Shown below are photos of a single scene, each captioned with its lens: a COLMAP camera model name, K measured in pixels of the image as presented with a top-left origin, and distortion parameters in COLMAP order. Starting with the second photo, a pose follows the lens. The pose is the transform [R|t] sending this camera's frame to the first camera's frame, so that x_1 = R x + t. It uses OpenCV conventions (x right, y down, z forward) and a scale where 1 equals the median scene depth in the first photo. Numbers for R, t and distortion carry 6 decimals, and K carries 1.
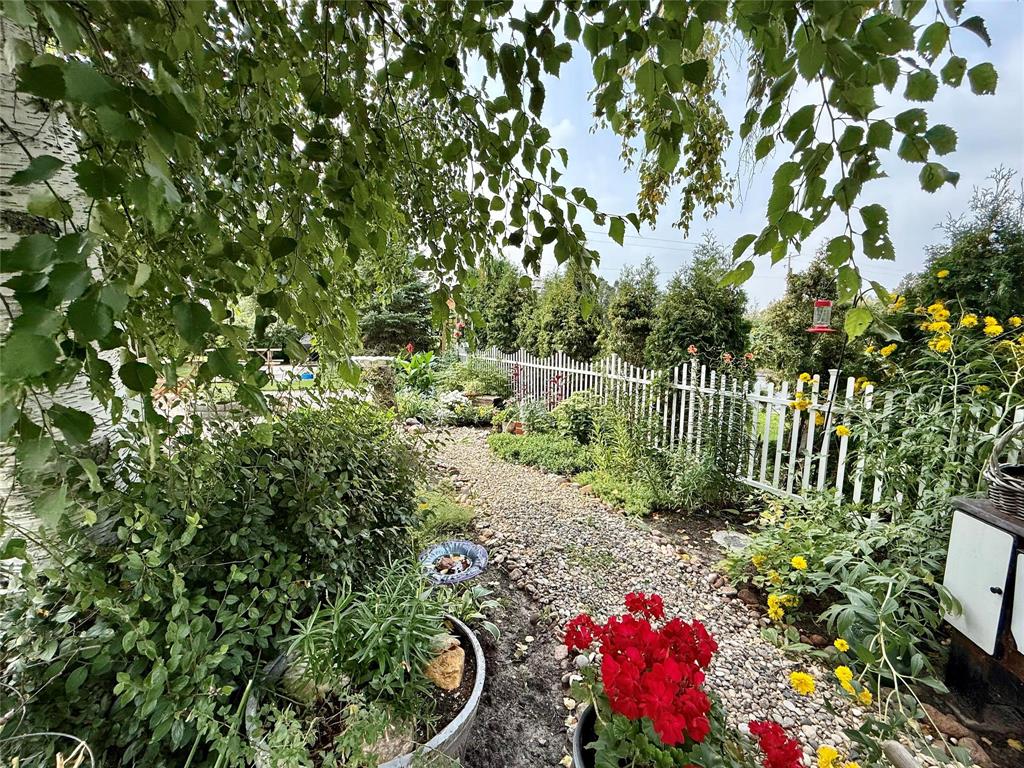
lens RADIAL K [[406.4, 0, 512.2], [0, 406.4, 385.8], [0, 0, 1]] dist [0.000347, -0.000361]
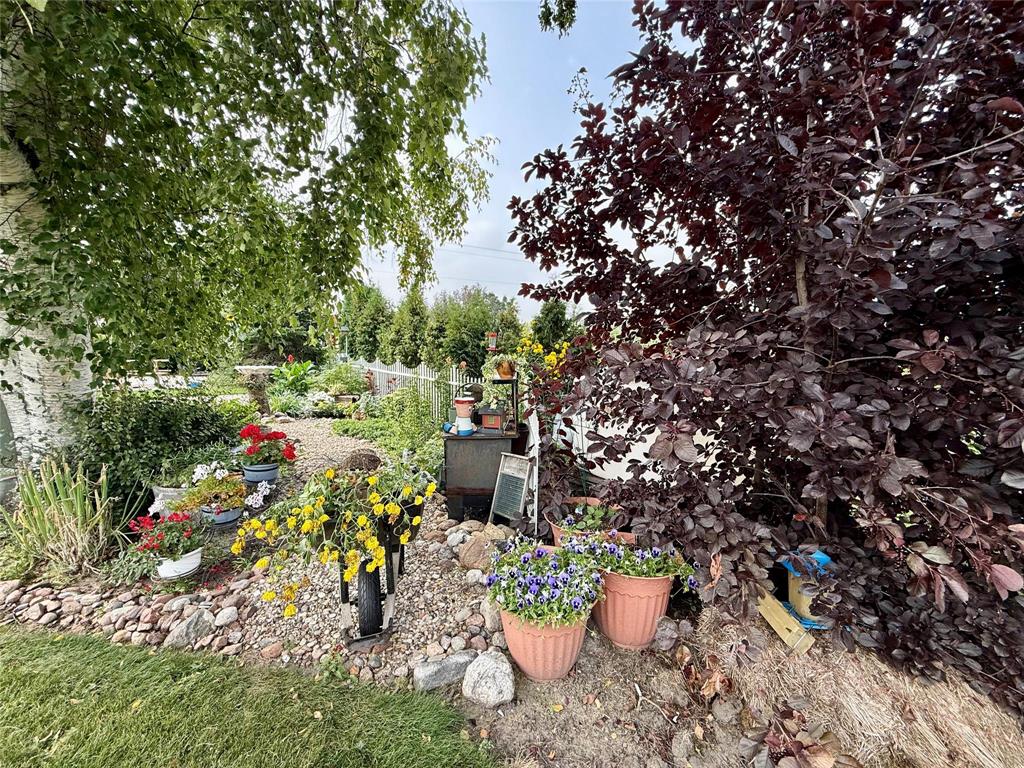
lens RADIAL K [[406.4, 0, 511.7], [0, 406.4, 382.9], [0, 0, 1]] dist [0.000347, -0.000361]
pose [[0.983134, -0.019490, 0.181846, 0.225900], [0.023887, 0.999472, -0.022023, 0.027987], [-0.181320, 0.025995, 0.983080, -0.387267]]
